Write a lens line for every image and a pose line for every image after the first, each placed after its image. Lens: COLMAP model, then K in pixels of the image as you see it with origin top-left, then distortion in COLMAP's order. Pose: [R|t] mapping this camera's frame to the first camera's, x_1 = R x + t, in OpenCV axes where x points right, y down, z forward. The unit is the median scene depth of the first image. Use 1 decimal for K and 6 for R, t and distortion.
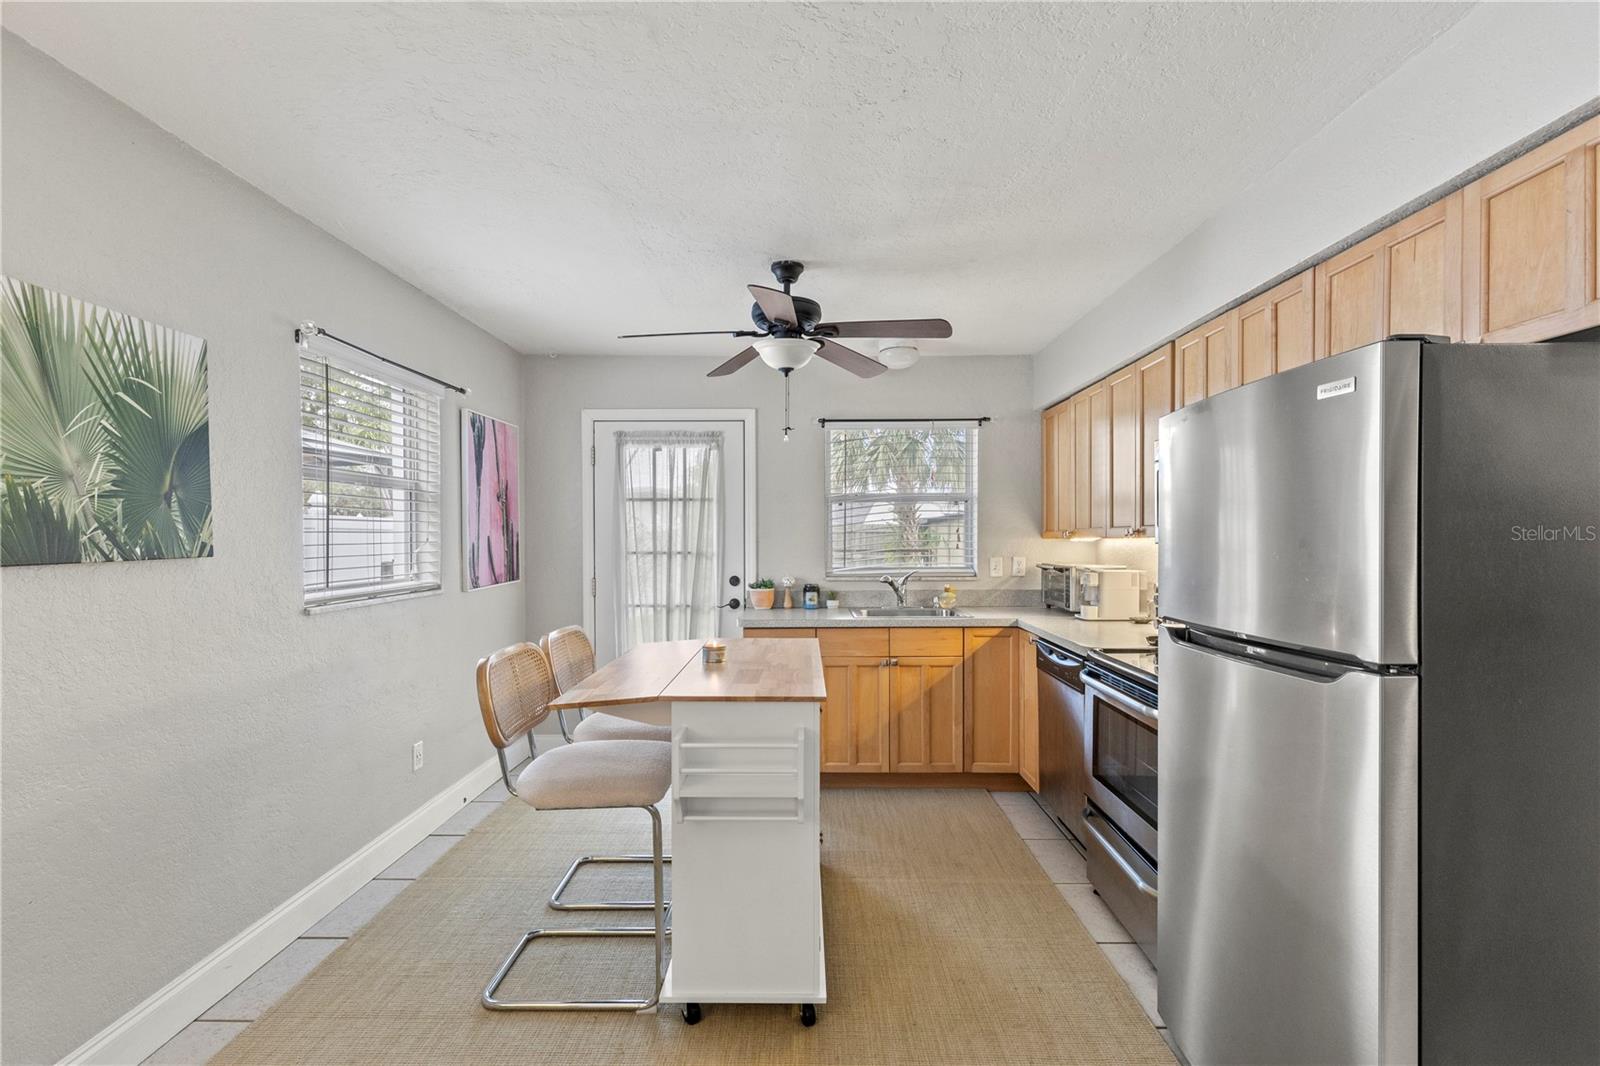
lens RADIAL K [[721.1, 0, 792.7], [0, 721.1, 548.0], [0, 0, 1]] dist [0.003988, -0.001209]
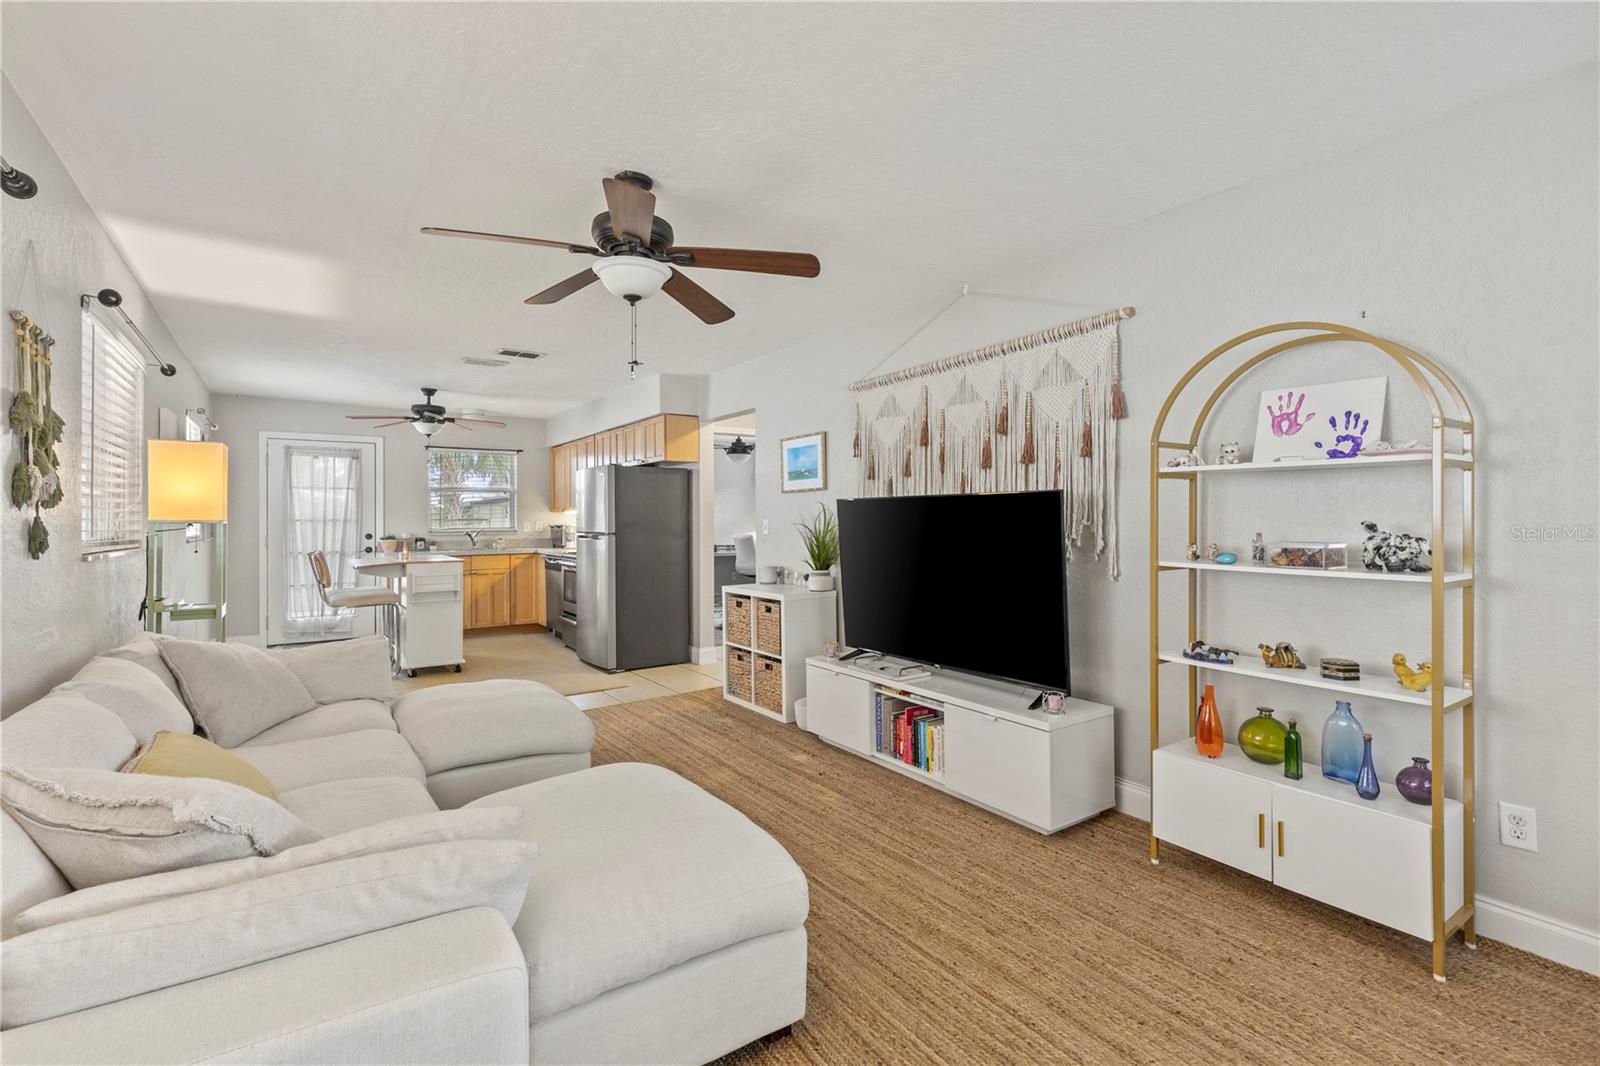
lens RADIAL K [[721.1, 0, 802.3], [0, 721.1, 515.1], [0, 0, 1]] dist [0.003988, -0.001209]
pose [[0.807690, 0.001083, 0.589607, -0.302890], [0.013555, 0.999700, -0.020404, 0.050776], [-0.589452, 0.024472, 0.807433, -1.153249]]
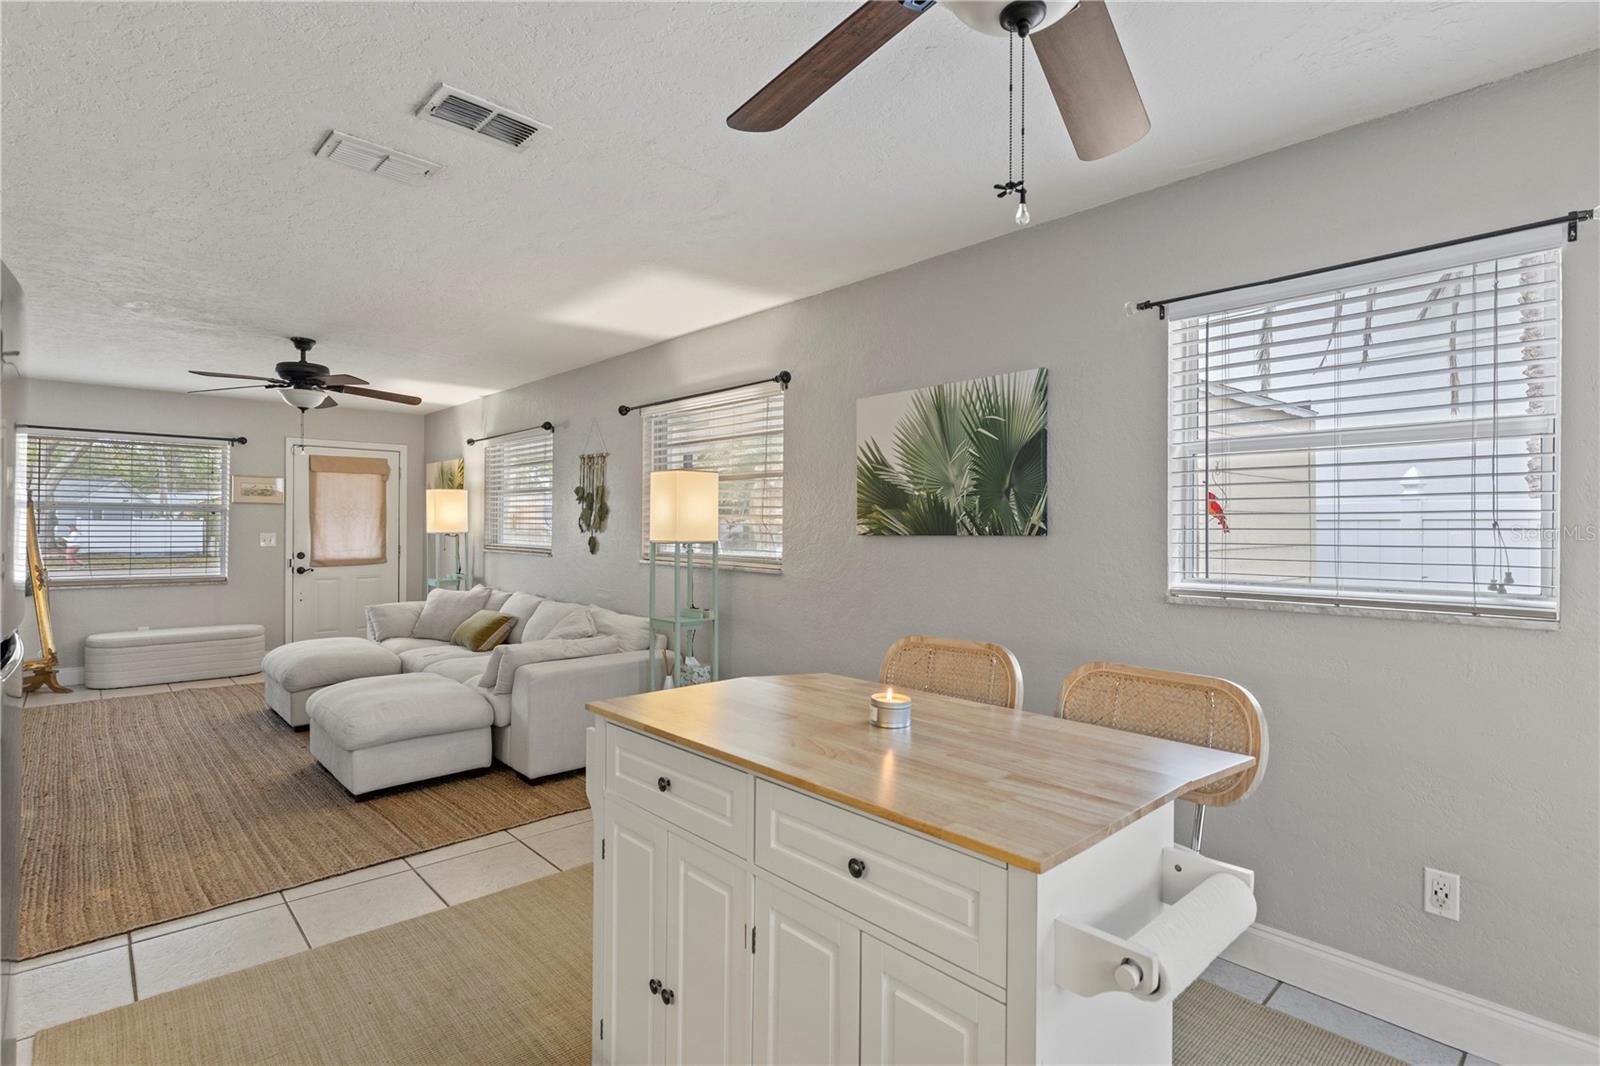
lens RADIAL K [[780.5, 0, 800.6], [0, 780.5, 521.4], [0, 0, 1]] dist [-0.005964, -0.000413]
pose [[-0.720519, -0.014368, -0.693287, 0.248926], [-0.020992, 0.999779, 0.001097, -0.002841], [0.693118, 0.015344, -0.720661, 0.917785]]
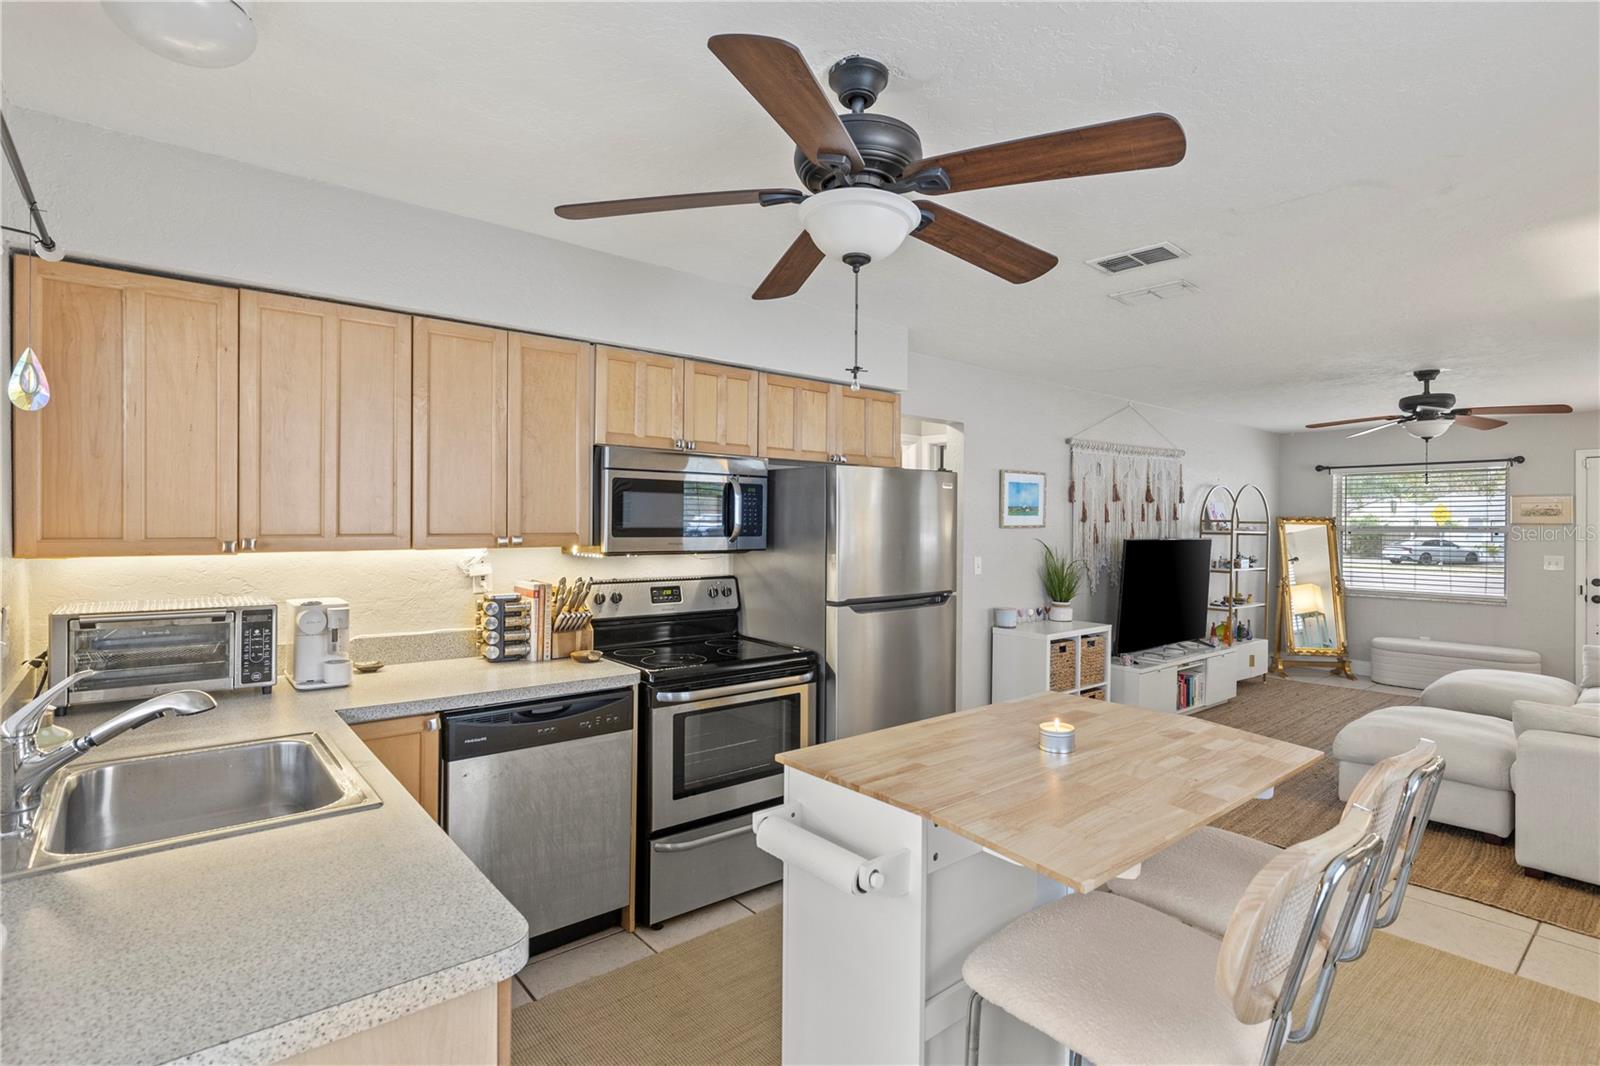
lens RADIAL K [[780.5, 0, 797.0], [0, 780.5, 526.9], [0, 0, 1]] dist [-0.005964, -0.000413]
pose [[-0.654335, -0.010348, 0.756134, -0.327915], [0.002407, 0.999873, 0.015766, -0.041858], [-0.756201, 0.012136, -0.654227, 1.090111]]
